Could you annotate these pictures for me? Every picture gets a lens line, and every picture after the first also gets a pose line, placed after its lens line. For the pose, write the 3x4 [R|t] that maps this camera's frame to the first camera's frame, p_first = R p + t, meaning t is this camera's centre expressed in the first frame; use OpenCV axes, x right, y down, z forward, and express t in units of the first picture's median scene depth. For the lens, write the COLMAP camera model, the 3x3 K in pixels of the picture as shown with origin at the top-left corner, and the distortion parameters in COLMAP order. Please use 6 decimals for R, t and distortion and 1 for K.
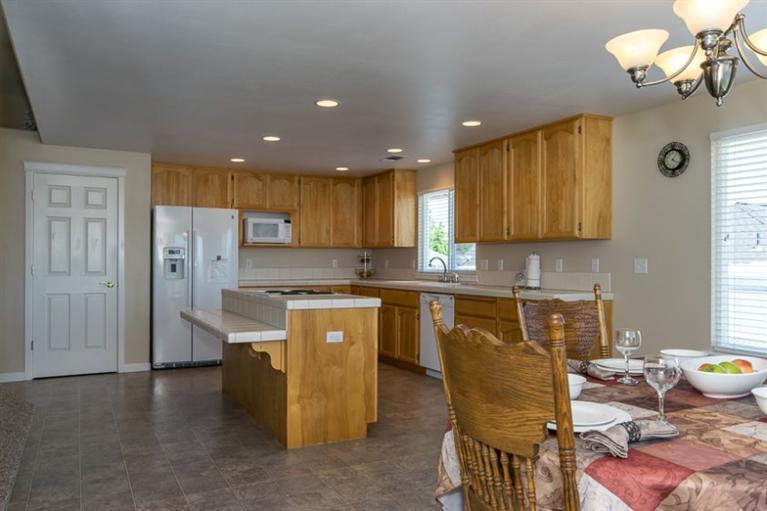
lens RADIAL K [[556.5, 0, 385.2], [0, 556.5, 256.1], [0, 0, 1]] dist [0.004742, -0.001818]
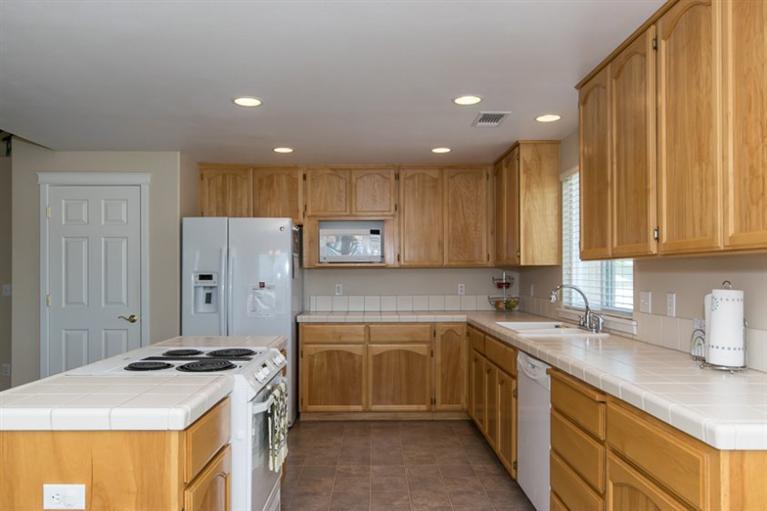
lens RADIAL K [[554.2, 0, 391.2], [0, 554.2, 269.7], [0, 0, 1]] dist [-0.010511, -0.000138]
pose [[0.896058, -0.007830, -0.443868, 0.183522], [0.008269, 0.999965, -0.000945, -0.014518], [0.443860, -0.002823, 0.896091, 0.421824]]
